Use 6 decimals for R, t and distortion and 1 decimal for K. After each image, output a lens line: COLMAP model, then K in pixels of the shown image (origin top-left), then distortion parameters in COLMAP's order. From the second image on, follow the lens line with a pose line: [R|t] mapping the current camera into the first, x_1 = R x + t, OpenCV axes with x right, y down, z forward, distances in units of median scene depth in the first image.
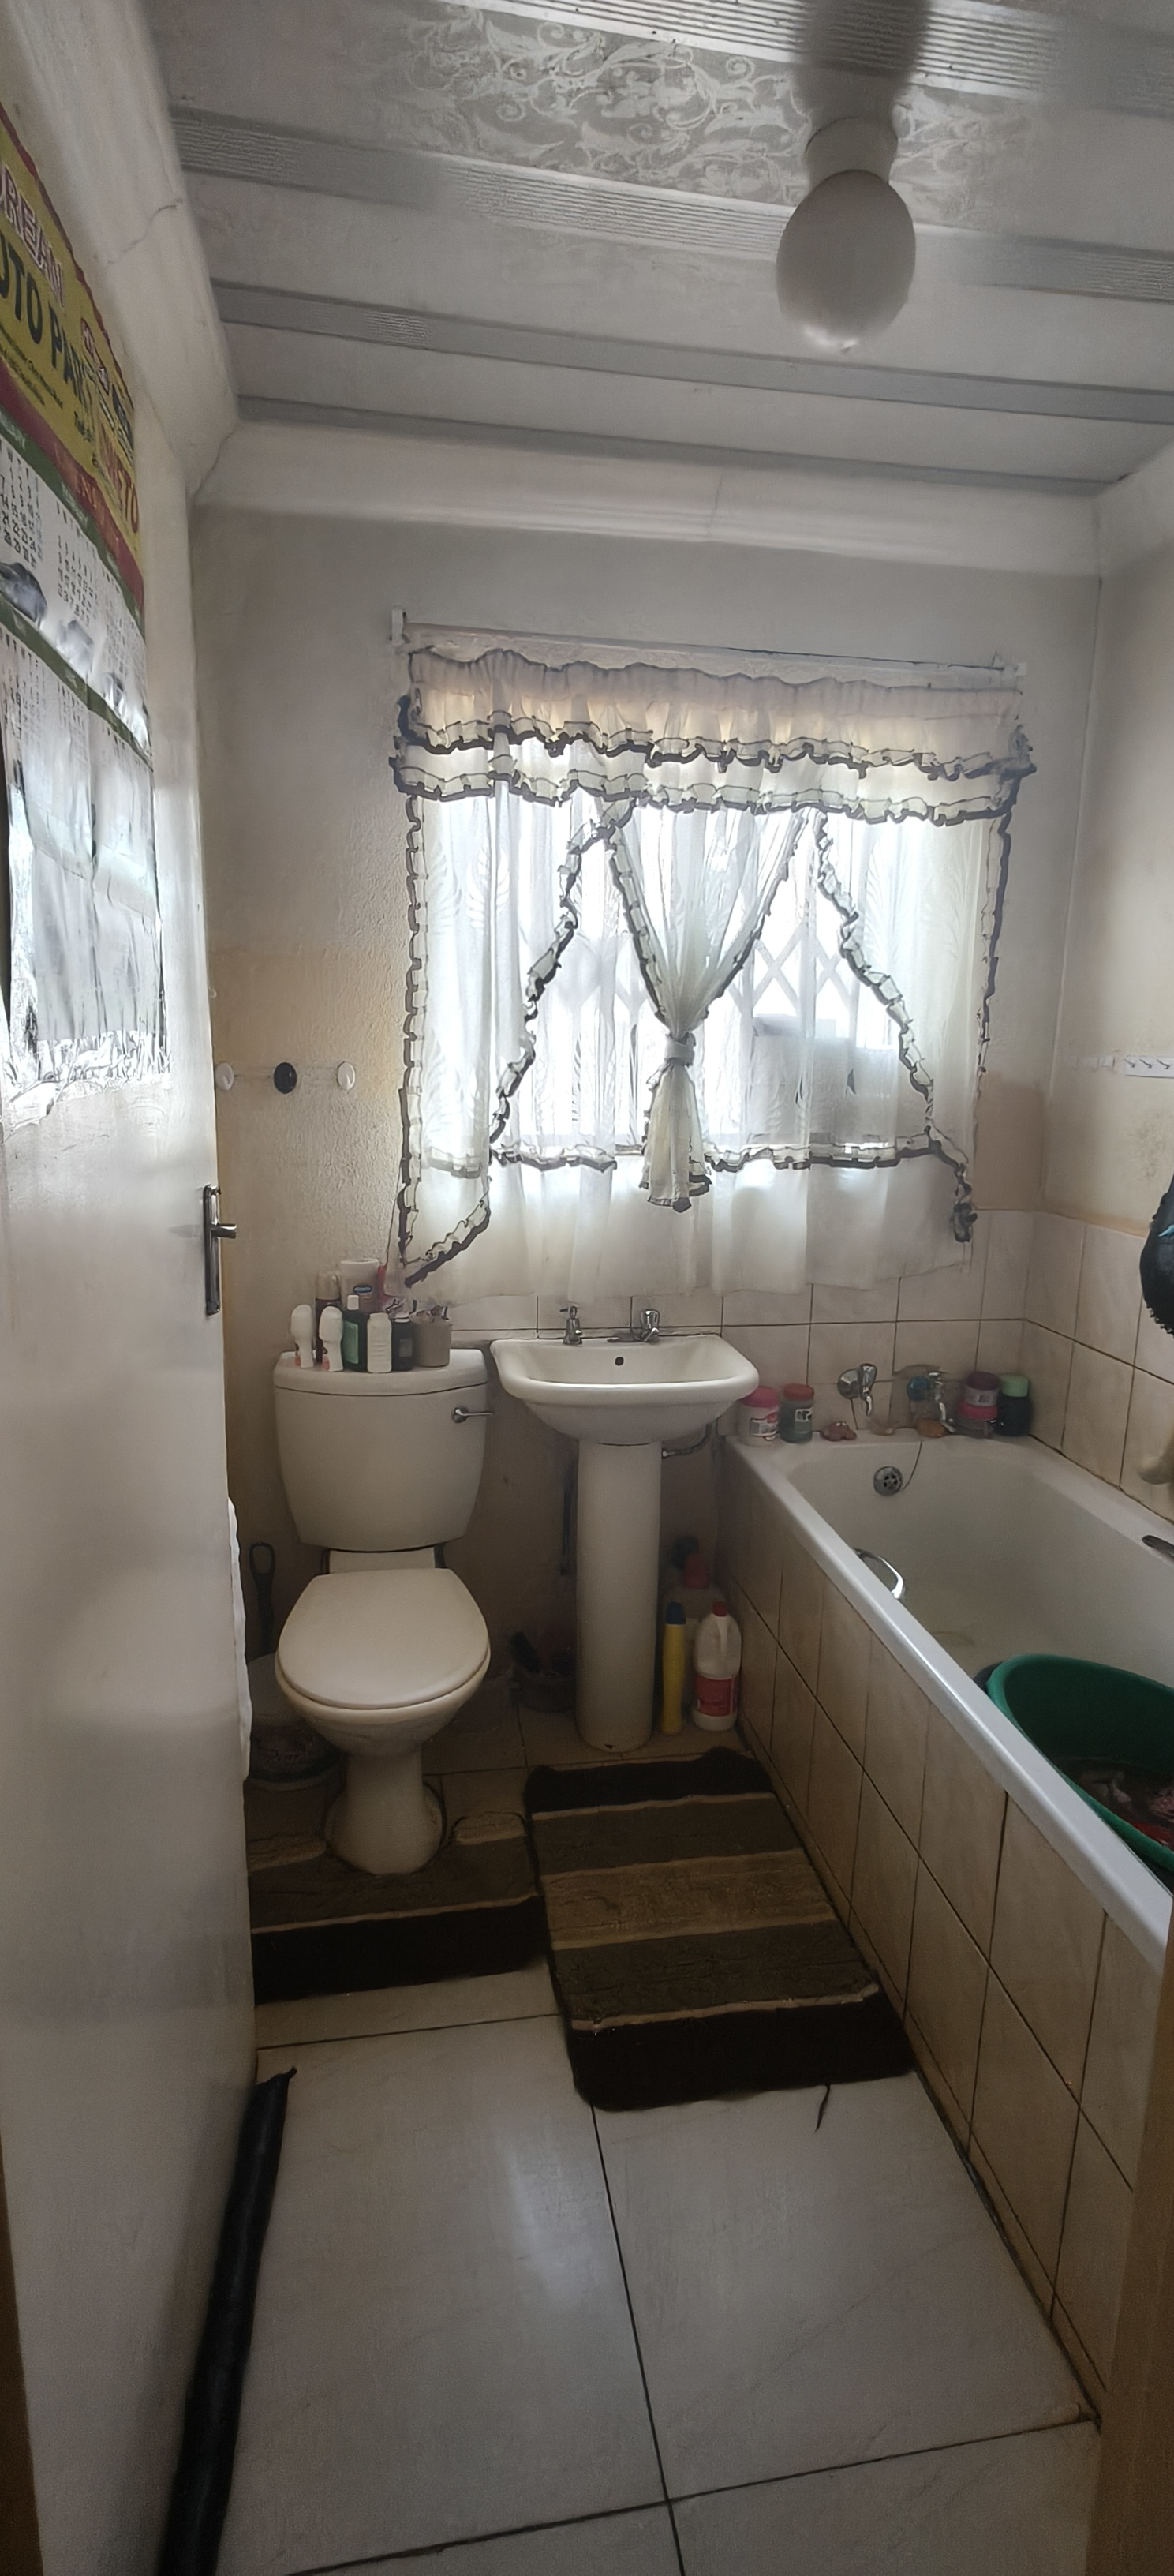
lens RADIAL K [[1151.6, 0, 589.5], [0, 1151.6, 1288.9], [0, 0, 1]] dist [-0.004192, 0.000593]
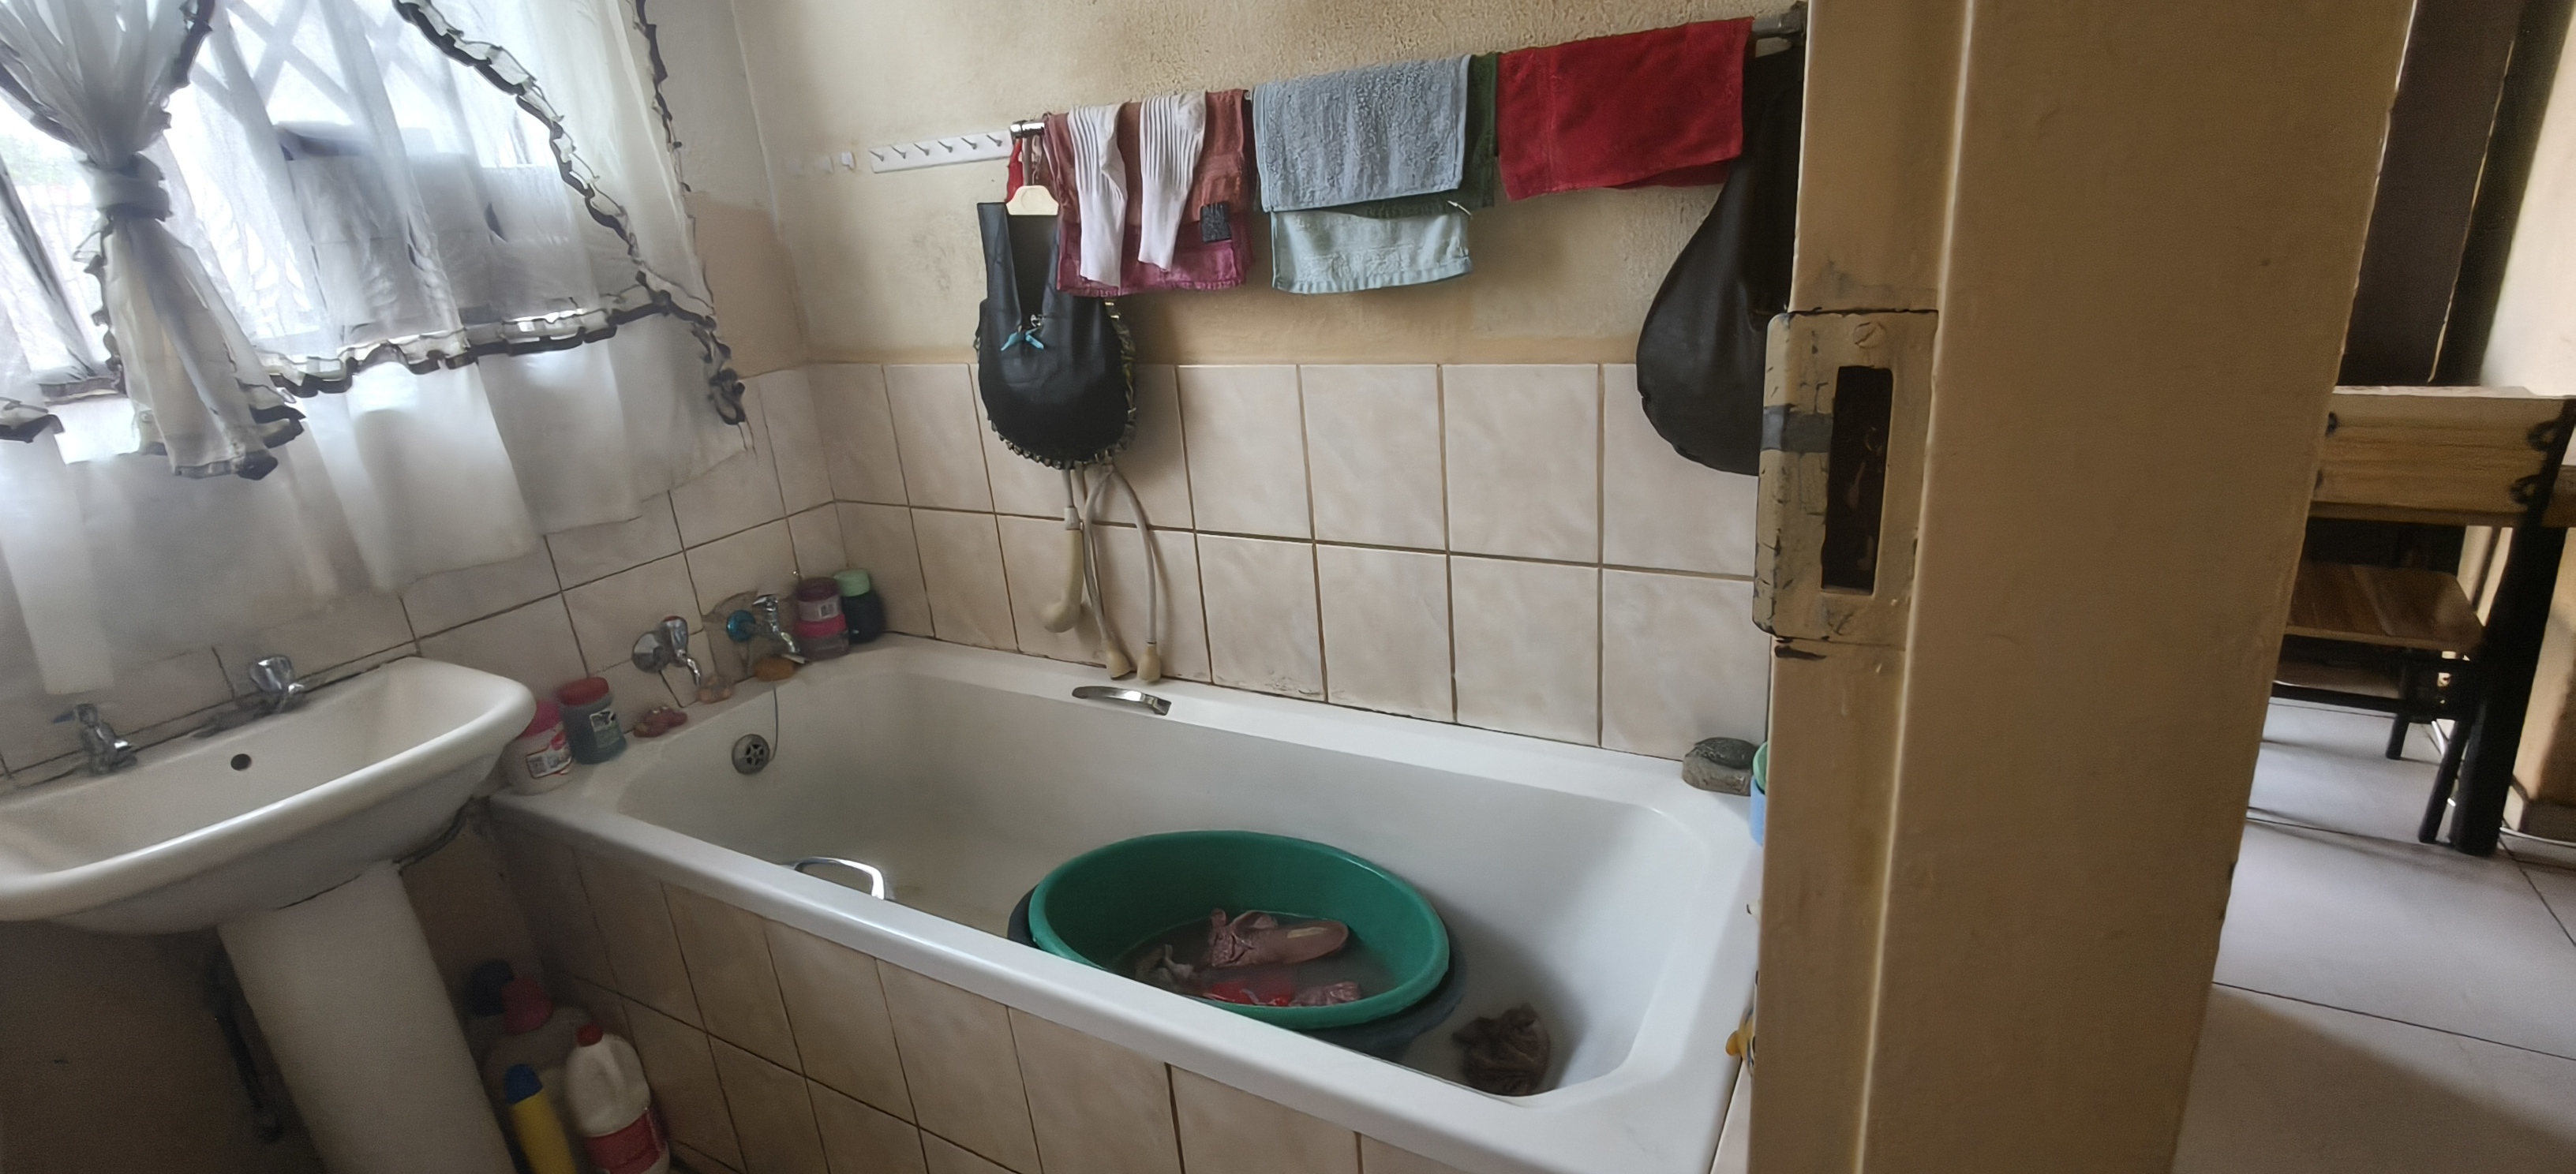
lens RADIAL K [[1151.6, 0, 1269.8], [0, 1151.6, 592.9], [0, 0, 1]] dist [-0.004192, 0.000593]
pose [[0.636591, -0.325930, 0.698943, -0.018206], [0.257467, 0.944125, 0.205764, -0.001074], [-0.726954, 0.048967, 0.684938, 0.241407]]
